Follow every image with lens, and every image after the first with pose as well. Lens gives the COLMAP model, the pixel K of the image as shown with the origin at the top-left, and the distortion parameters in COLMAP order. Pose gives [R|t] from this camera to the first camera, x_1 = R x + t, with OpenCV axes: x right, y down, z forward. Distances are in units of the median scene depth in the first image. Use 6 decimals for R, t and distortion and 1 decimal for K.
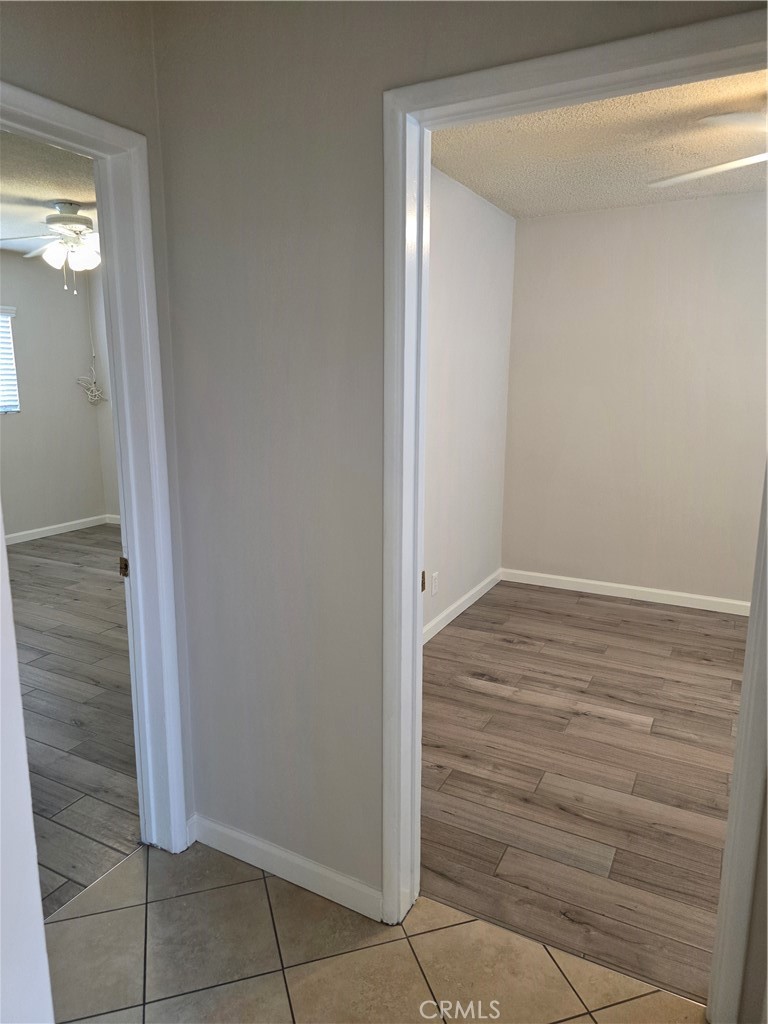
lens RADIAL K [[692.5, 0, 384.0], [0, 692.5, 512.0], [0, 0, 1]] dist [0.007512, 0.001887]
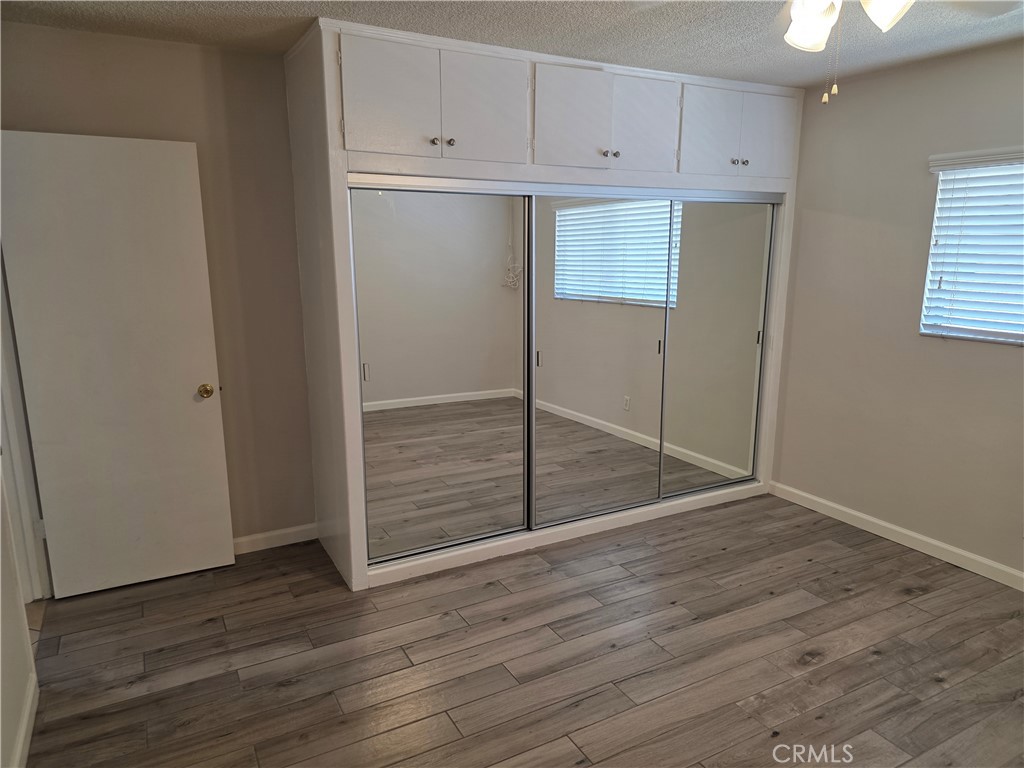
lens RADIAL K [[693.7, 0, 511.1], [0, 693.7, 390.3], [0, 0, 1]] dist [0.061785, -0.049402]
pose [[-0.544825, 0.178284, -0.819378, 0.035899], [-0.168818, 0.933811, 0.315433, -0.202156], [0.821381, 0.310182, -0.478666, 0.849013]]
